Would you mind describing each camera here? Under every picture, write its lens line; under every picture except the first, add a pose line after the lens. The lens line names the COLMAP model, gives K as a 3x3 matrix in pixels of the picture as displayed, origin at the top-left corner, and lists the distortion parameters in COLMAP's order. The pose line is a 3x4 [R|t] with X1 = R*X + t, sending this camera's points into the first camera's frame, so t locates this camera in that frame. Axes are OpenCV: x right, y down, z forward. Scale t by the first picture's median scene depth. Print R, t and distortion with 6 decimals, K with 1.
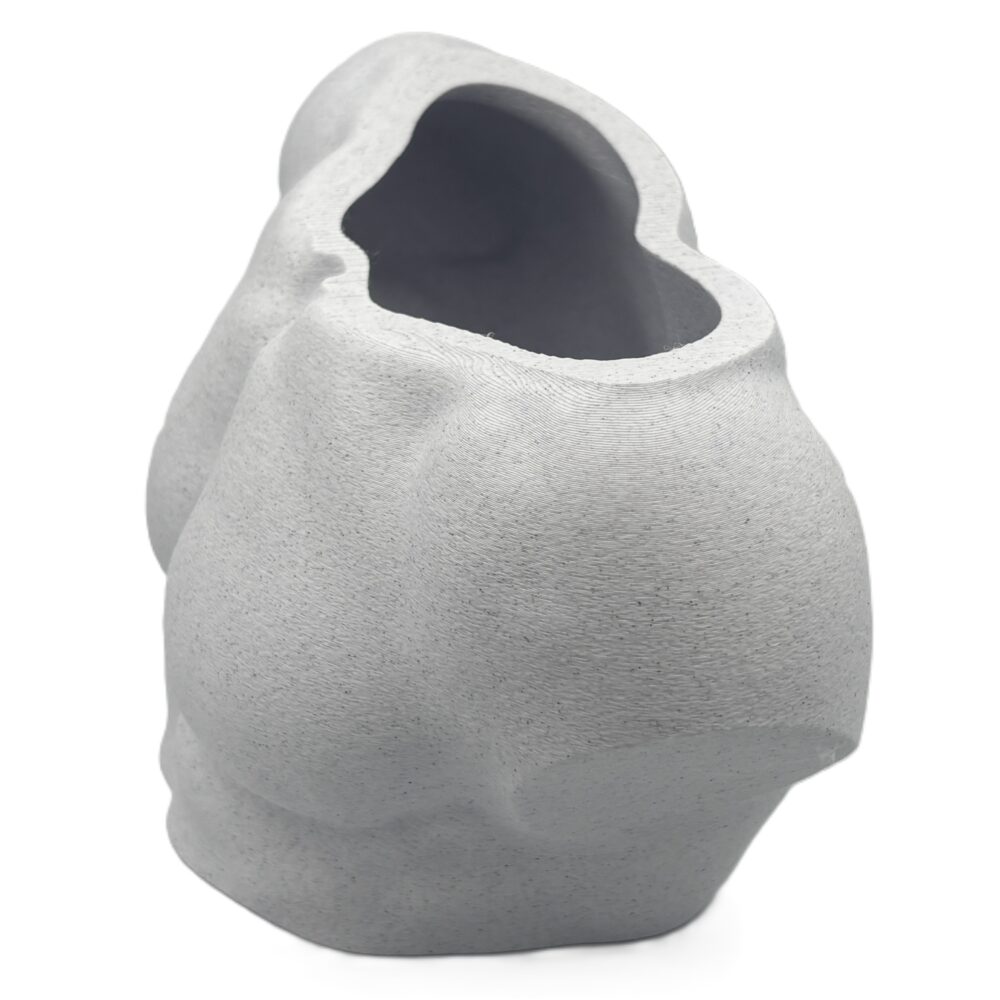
lens RADIAL K [[2068.6, 0, 536.0], [0, 2068.6, 501.3], [0, 0, 1]] dist [0.084117, -0.004586]
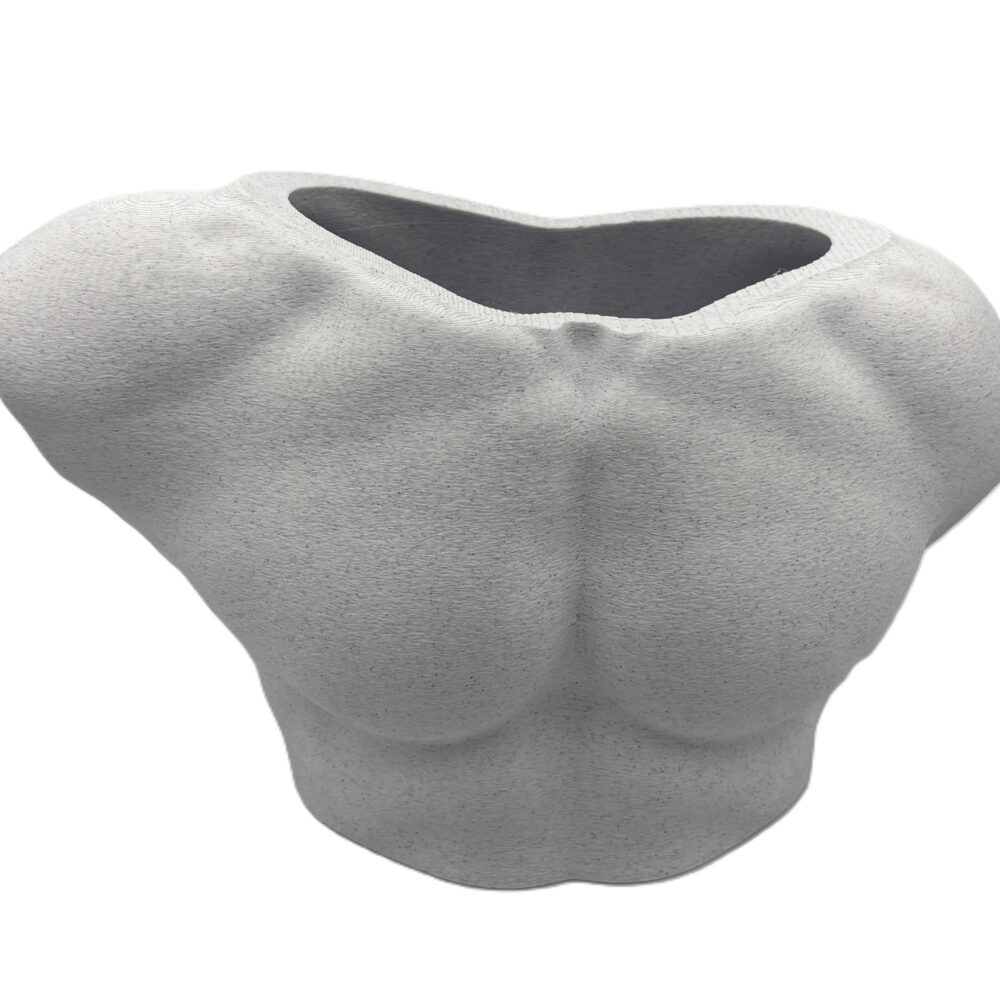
lens RADIAL K [[1618.6, 0, 500.0], [0, 1618.6, 500.0], [0, 0, 1]] dist [0.248381, -1.590345]
pose [[0.147611, -0.486723, 0.860995, -0.996864], [0.446890, 0.809422, 0.380953, -0.433019], [-0.882326, 0.328538, 0.336991, 0.861668]]
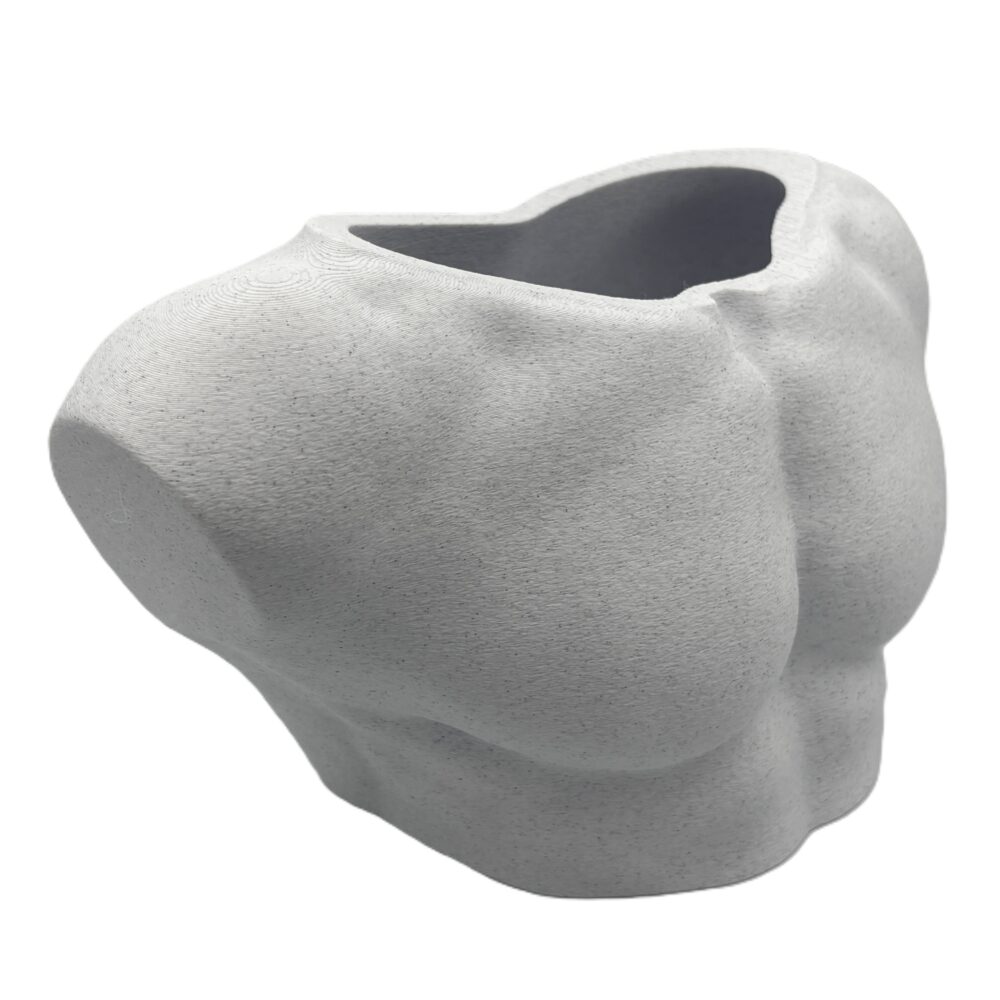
lens RADIAL K [[1618.6, 0, 500.0], [0, 1618.6, 500.0], [0, 0, 1]] dist [0.248381, -1.590345]
pose [[-0.506468, -0.428446, 0.748281, -0.812917], [0.387394, 0.662234, 0.641383, -0.714959], [-0.770335, 0.614719, -0.169423, 1.449466]]
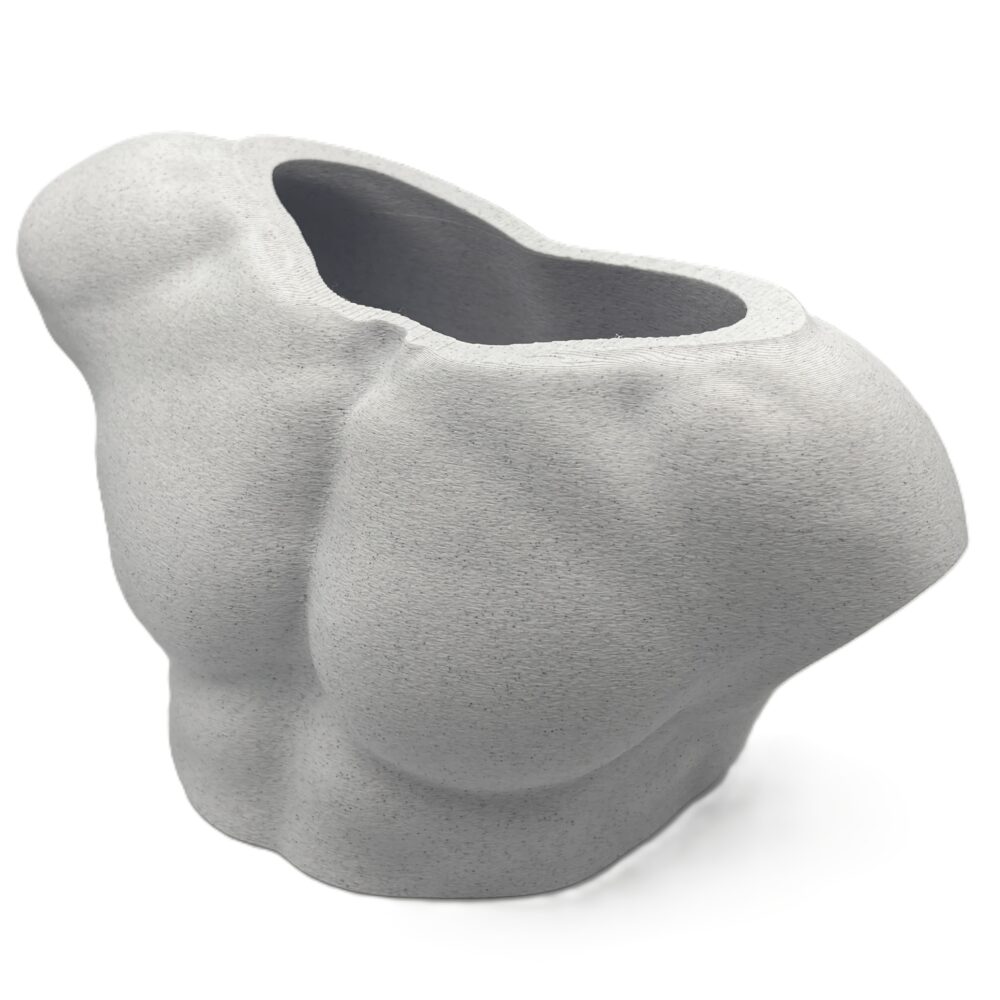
lens RADIAL K [[1705.3, 0, 430.4], [0, 1705.3, 496.8], [0, 0, 1]] dist [0.279991, -2.165081]
pose [[0.754109, -0.303533, 0.582398, -0.722416], [0.300434, 0.947999, 0.105064, -0.130396], [-0.584003, 0.095742, 0.806086, 0.270171]]
